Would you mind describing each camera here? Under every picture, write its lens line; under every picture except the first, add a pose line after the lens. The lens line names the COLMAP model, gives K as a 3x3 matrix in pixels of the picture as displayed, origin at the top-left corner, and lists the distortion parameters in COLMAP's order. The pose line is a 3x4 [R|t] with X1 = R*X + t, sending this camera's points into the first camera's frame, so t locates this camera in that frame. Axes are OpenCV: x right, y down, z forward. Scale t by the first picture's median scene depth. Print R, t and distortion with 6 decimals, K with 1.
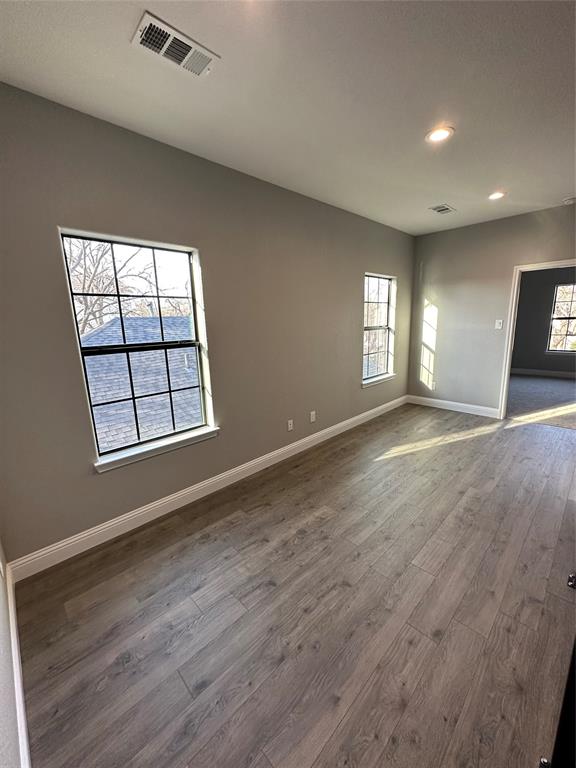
lens RADIAL K [[308.1, 0, 289.3], [0, 308.1, 385.1], [0, 0, 1]] dist [-0.000360, -0.000126]
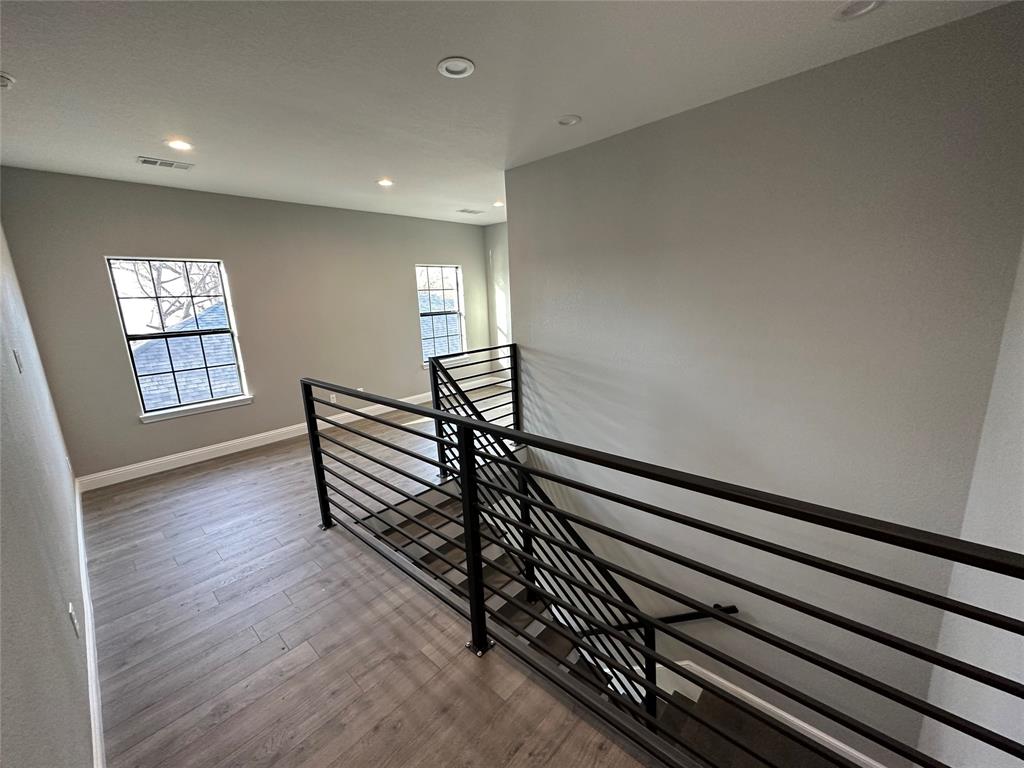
lens RADIAL K [[410.8, 0, 513.0], [0, 410.8, 386.7], [0, 0, 1]] dist [-0.000360, -0.000126]
pose [[0.998578, -0.026504, 0.046263, 0.916660], [0.026344, 0.999645, 0.004073, 0.141964], [-0.046355, -0.002848, 0.998921, -0.891243]]
